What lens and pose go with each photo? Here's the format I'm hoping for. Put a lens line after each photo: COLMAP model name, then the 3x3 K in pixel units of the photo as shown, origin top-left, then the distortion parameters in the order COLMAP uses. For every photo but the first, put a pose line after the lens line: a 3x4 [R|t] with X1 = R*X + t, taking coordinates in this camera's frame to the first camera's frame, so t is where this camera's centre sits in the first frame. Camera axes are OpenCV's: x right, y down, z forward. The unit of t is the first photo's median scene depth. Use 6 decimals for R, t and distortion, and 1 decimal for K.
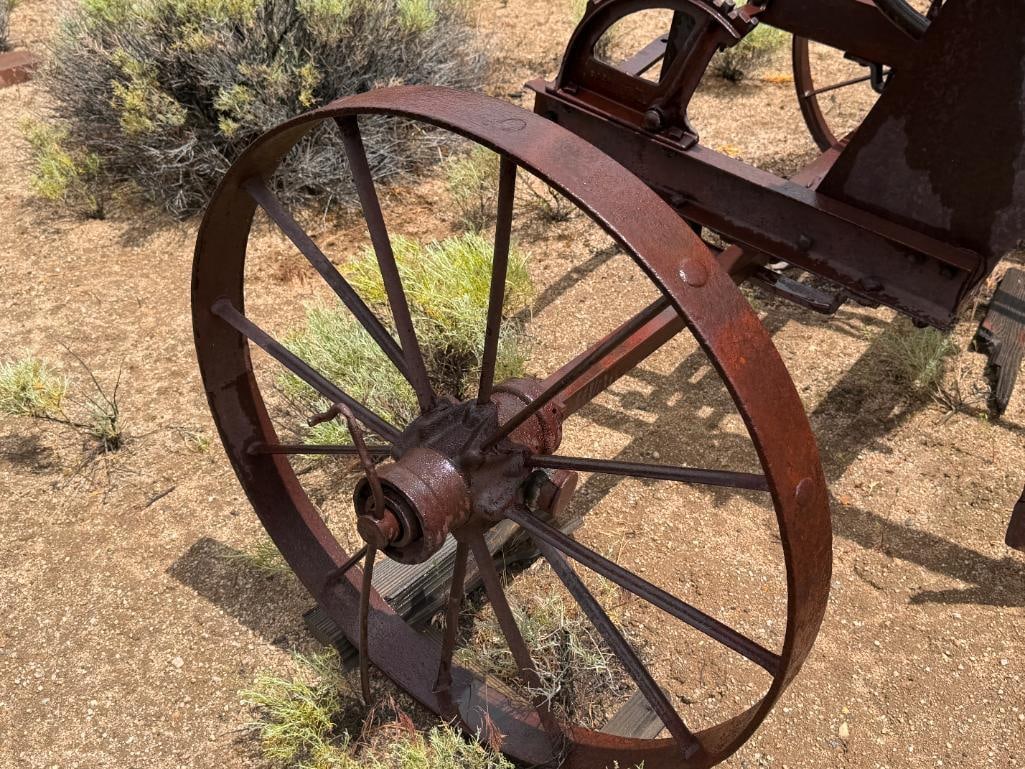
lens RADIAL K [[1061.1, 0, 525.3], [0, 1061.1, 392.9], [0, 0, 1]] dist [0.191727, -0.451682]
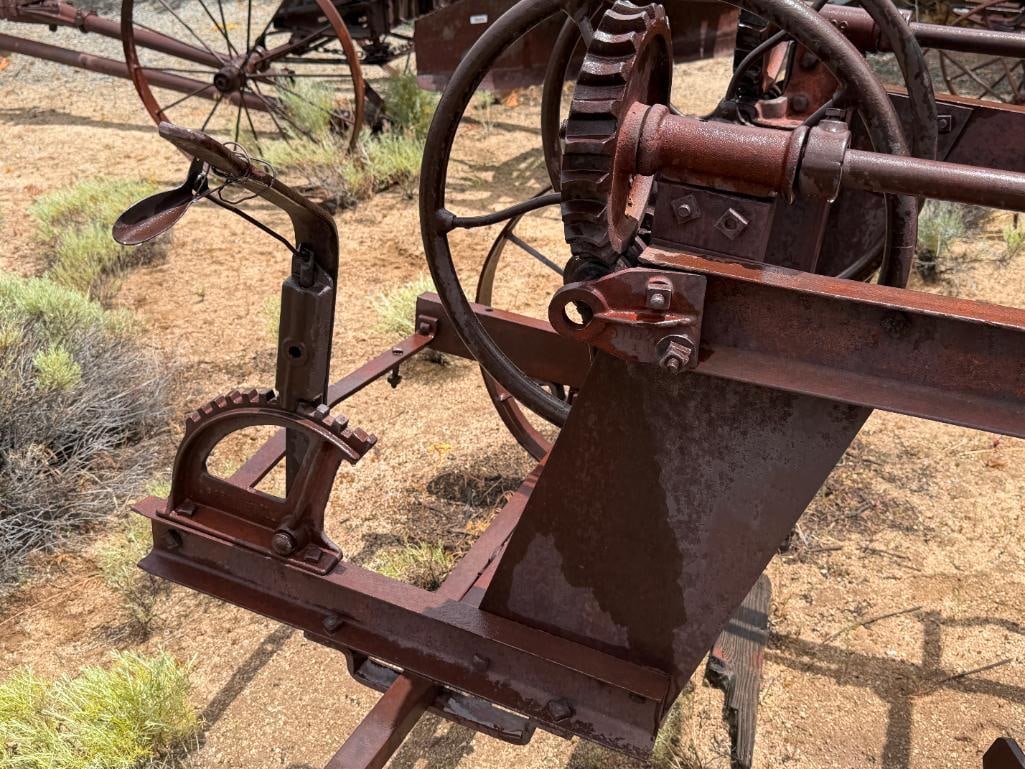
lens RADIAL K [[1062.3, 0, 506.2], [0, 1062.3, 391.9], [0, 0, 1]] dist [0.166711, -0.330413]
pose [[0.975357, -0.131448, 0.177201, 0.152302], [0.160452, 0.973866, -0.160749, -0.201417], [-0.151440, 0.185220, 0.970958, 0.130930]]
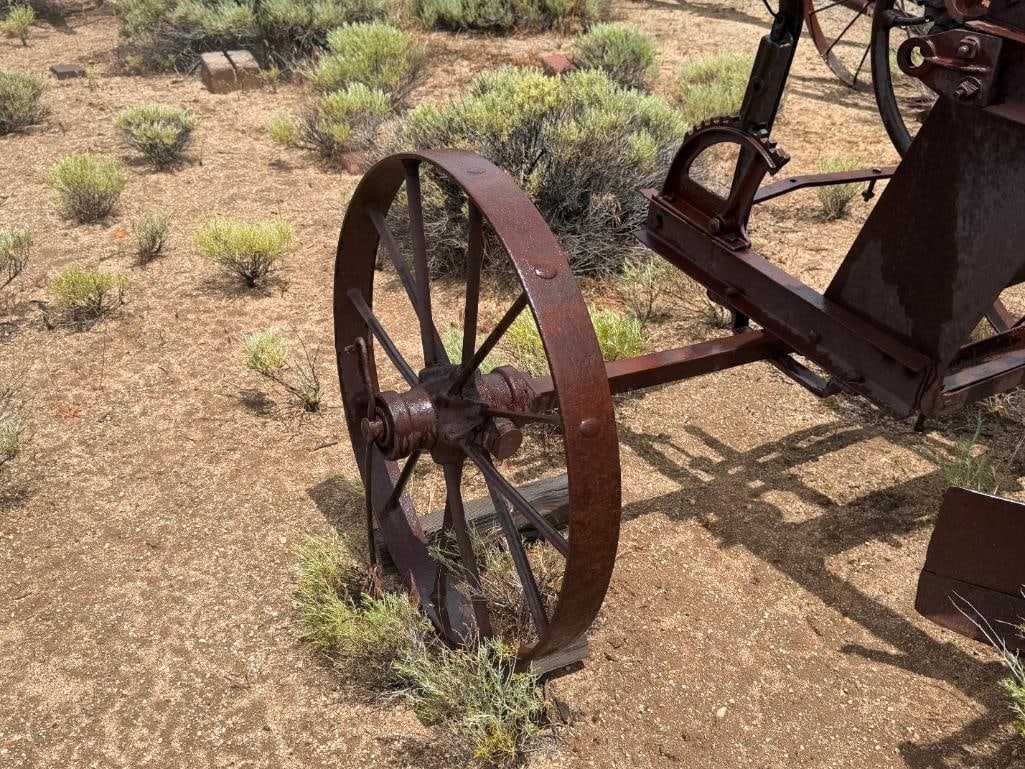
lens RADIAL K [[1062.3, 0, 506.2], [0, 1062.3, 391.9], [0, 0, 1]] dist [0.166711, -0.330413]
pose [[0.920122, 0.189002, -0.343007, 0.355171], [-0.235542, 0.966796, -0.099126, 0.119202], [0.312883, 0.172001, 0.934088, -0.229106]]
